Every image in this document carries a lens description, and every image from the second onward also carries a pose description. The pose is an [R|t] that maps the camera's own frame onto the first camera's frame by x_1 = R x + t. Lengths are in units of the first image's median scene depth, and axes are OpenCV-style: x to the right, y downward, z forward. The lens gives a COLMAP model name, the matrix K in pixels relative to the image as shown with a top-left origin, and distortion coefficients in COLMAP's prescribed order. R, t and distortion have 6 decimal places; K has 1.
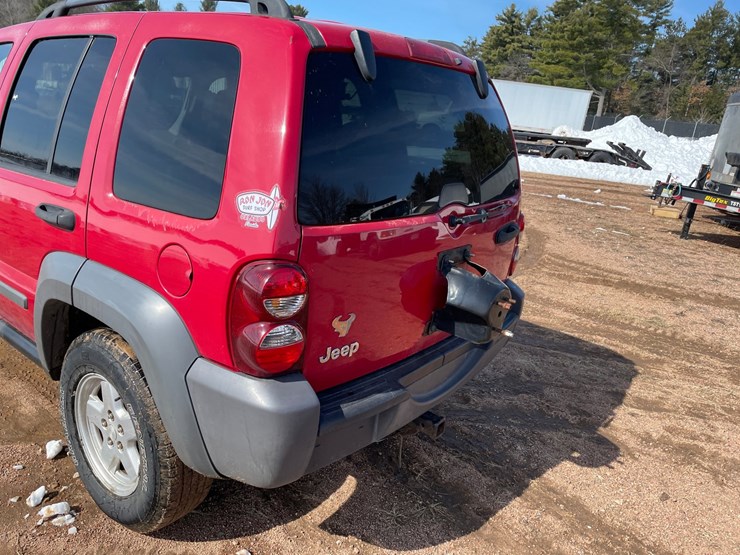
lens RADIAL K [[558.5, 0, 367.1], [0, 558.5, 285.9], [0, 0, 1]] dist [0.088257, -0.111900]
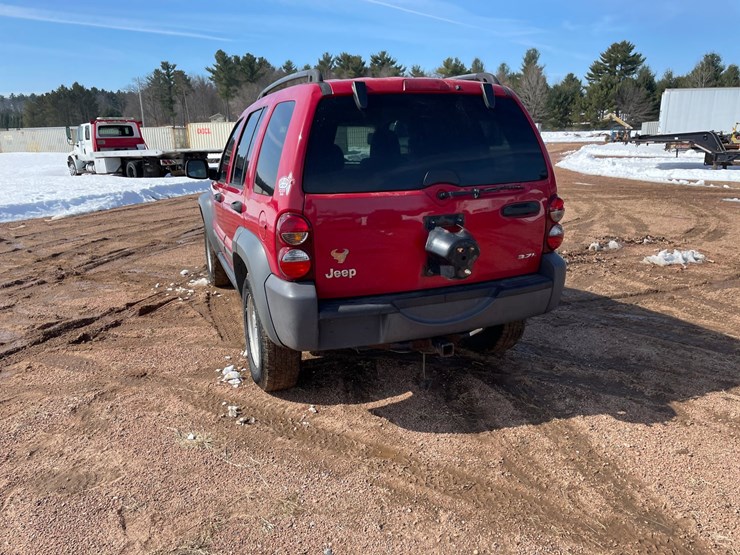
lens RADIAL K [[554.1, 0, 377.8], [0, 554.1, 277.6], [0, 0, 1]] dist [0.086671, -0.108121]
pose [[0.862240, 0.010946, -0.506381, 0.517958], [-0.056346, 0.995634, -0.074421, 0.146703], [0.503356, 0.092701, 0.859092, -0.202945]]
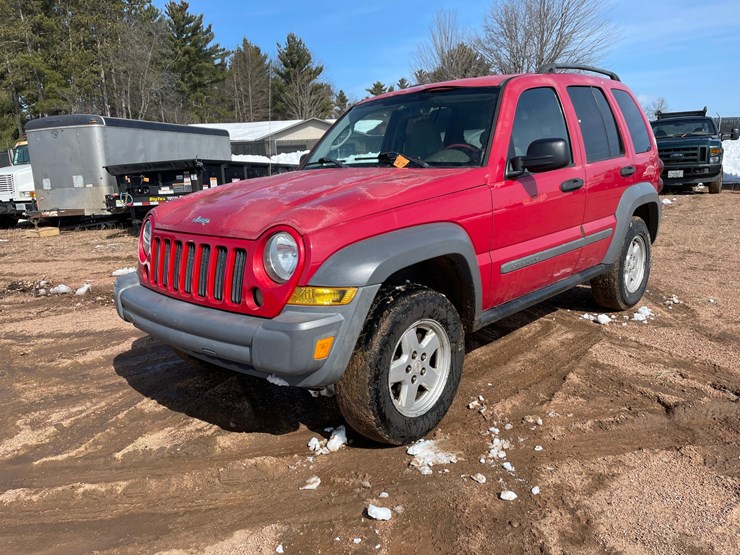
lens RADIAL K [[551.9, 0, 364.9], [0, 551.9, 278.3], [0, 0, 1]] dist [0.093858, -0.108833]
pose [[0.095849, -0.316912, 0.943599, -1.890212], [0.367142, 0.892381, 0.262416, -0.464486], [-0.925213, 0.321282, 0.201885, 1.112599]]
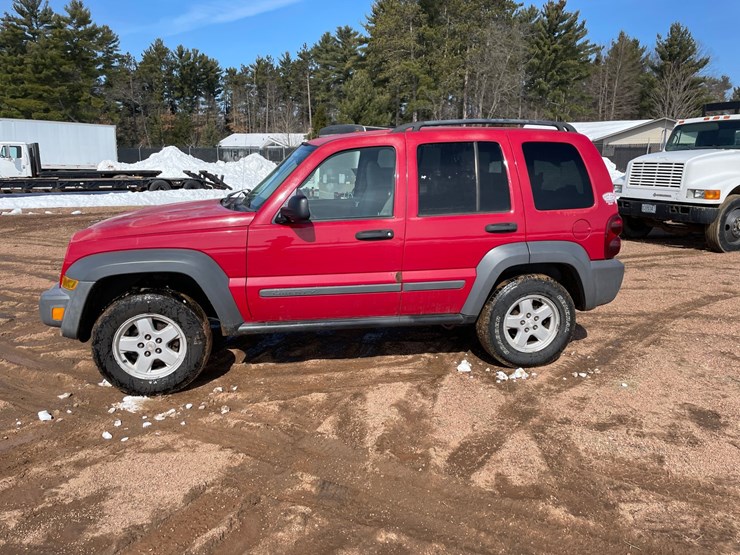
lens RADIAL K [[554.1, 0, 377.8], [0, 554.1, 277.6], [0, 0, 1]] dist [0.086671, -0.108121]
pose [[0.642181, -0.251876, 0.723990, -1.643045], [0.292918, 0.953432, 0.071880, -0.158767], [-0.708380, 0.165910, 0.686055, -0.037135]]
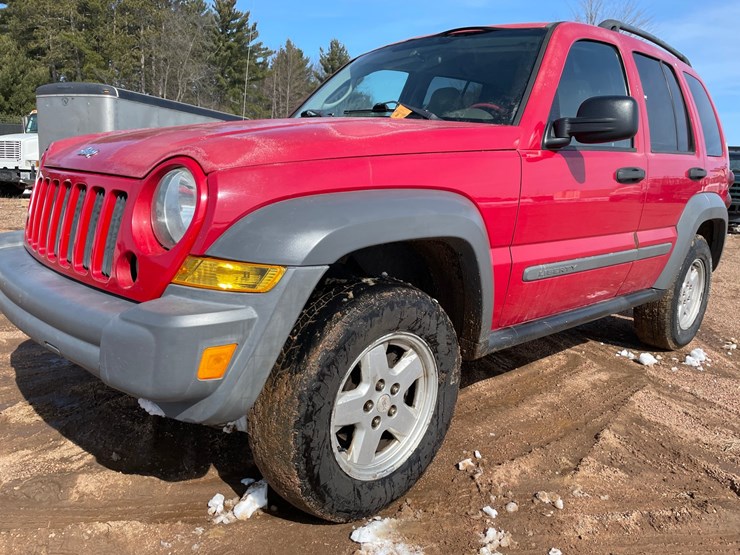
lens RADIAL K [[554.1, 0, 377.8], [0, 554.1, 277.6], [0, 0, 1]] dist [0.086671, -0.108121]
pose [[0.138320, -0.282898, 0.949124, -1.604940], [0.274828, 0.931663, 0.237642, -0.336785], [-0.951492, 0.227975, 0.206616, 1.113569]]
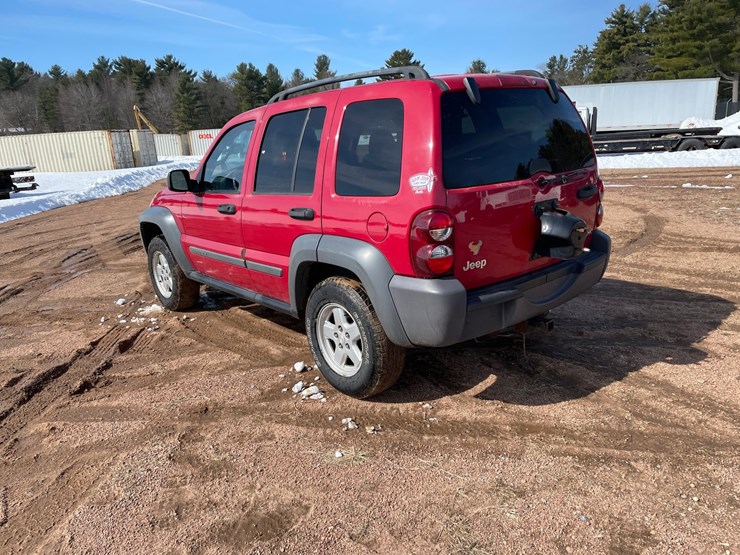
lens RADIAL K [[553.2, 0, 375.3], [0, 553.2, 284.1], [0, 0, 1]] dist [0.087893, -0.110799]
pose [[0.971980, -0.103770, -0.210918, 0.003751], [0.091575, 0.993554, -0.066810, 0.155402], [0.216491, 0.045623, 0.975218, -0.411514]]
